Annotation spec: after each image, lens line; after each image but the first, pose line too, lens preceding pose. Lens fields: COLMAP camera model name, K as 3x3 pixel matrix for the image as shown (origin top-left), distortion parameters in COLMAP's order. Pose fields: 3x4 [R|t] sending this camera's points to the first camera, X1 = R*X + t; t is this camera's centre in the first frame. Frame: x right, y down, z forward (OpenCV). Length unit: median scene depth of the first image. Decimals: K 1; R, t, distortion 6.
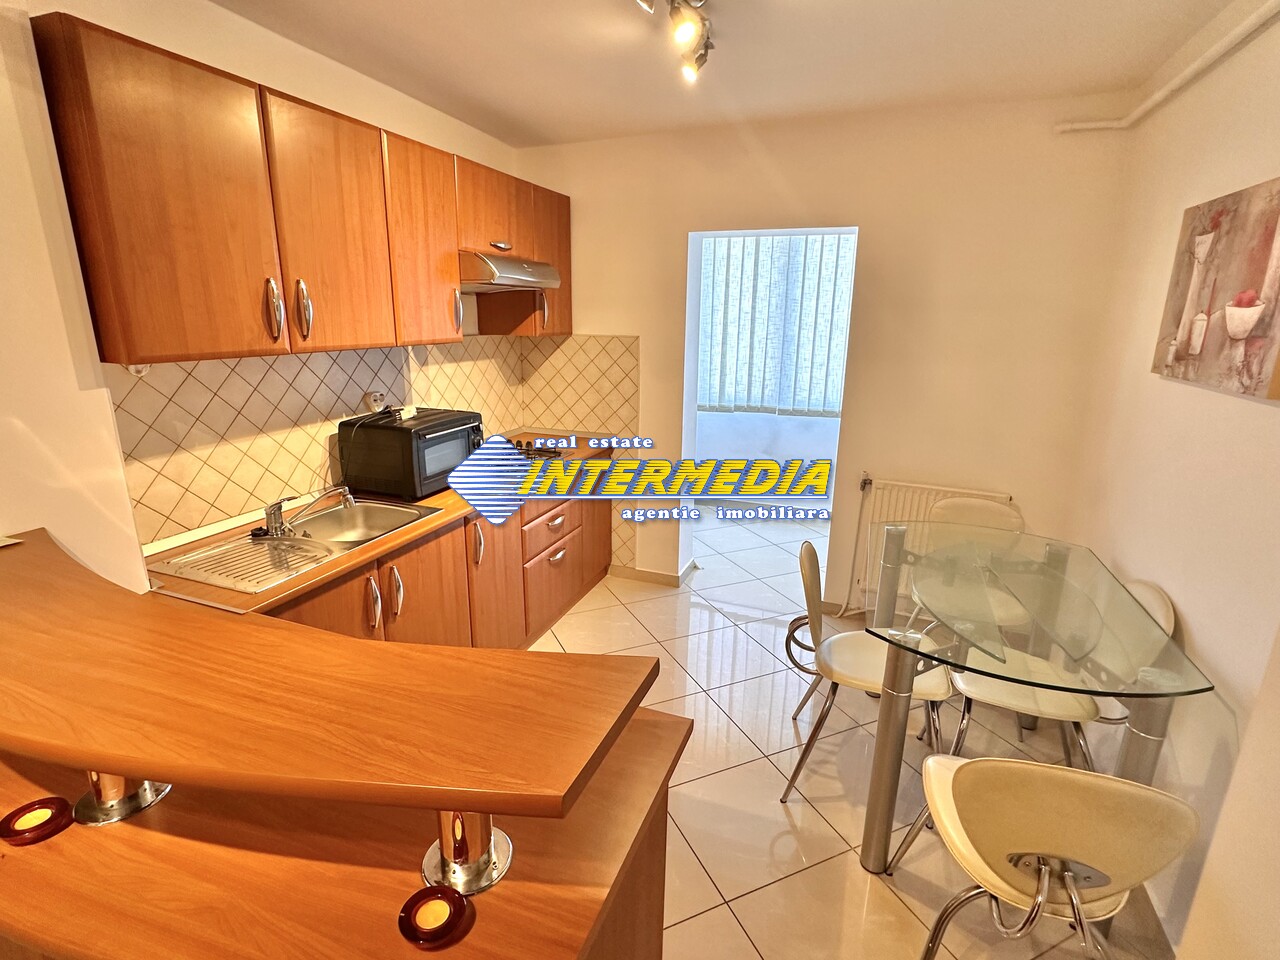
lens RADIAL K [[634.9, 0, 639.7], [0, 634.9, 479.7], [0, 0, 1]] dist [-0.001162, -0.001525]
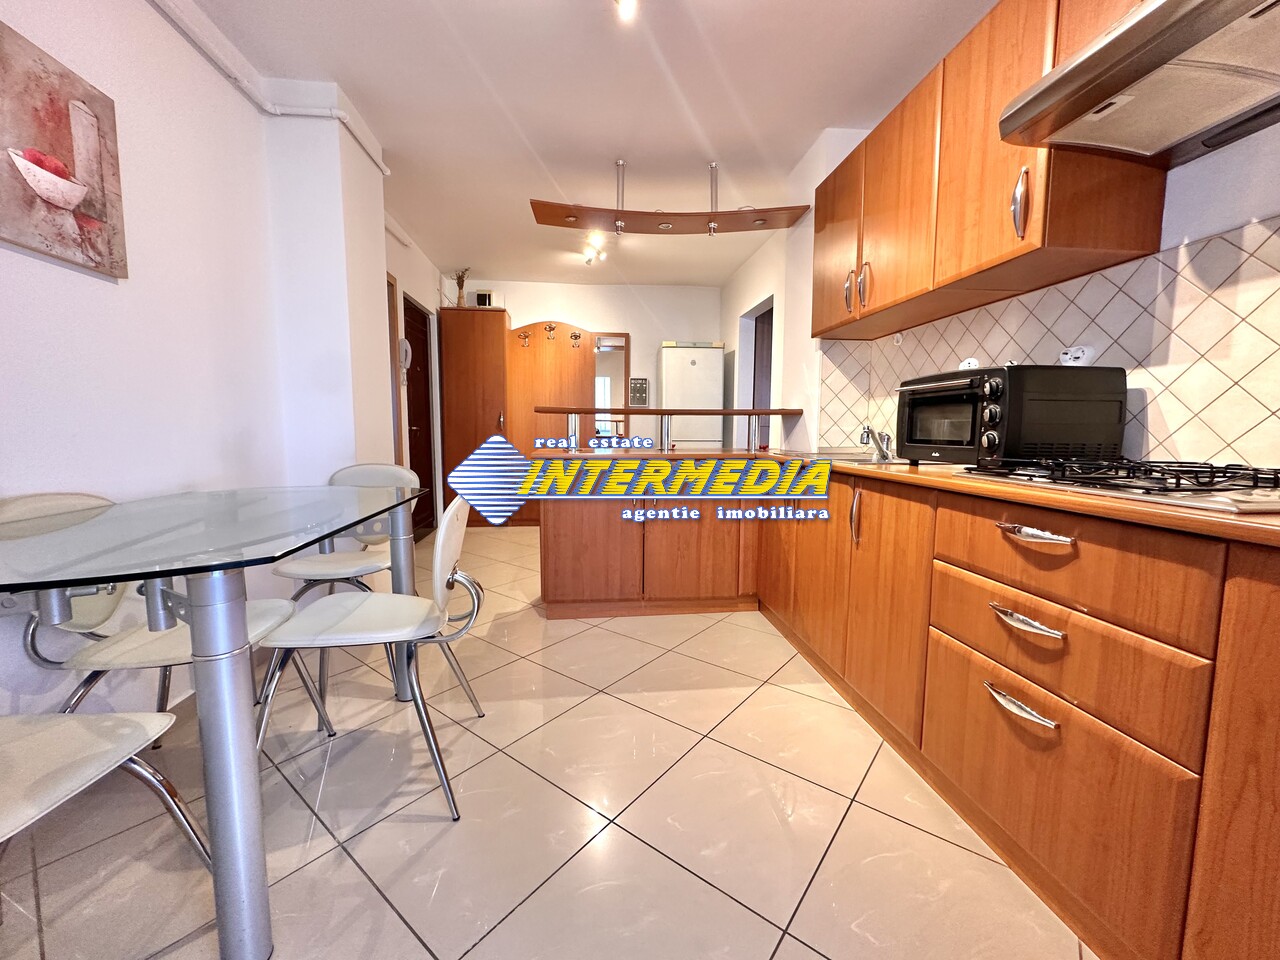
lens RADIAL K [[517.0, 0, 638.3], [0, 517.0, 478.7], [0, 0, 1]] dist [-0.003843, -0.000309]
pose [[-0.889188, 0.026759, -0.456759, 0.270484], [-0.135530, 0.938083, 0.318798, -0.108801], [0.437008, 0.345376, -0.830505, 1.235082]]
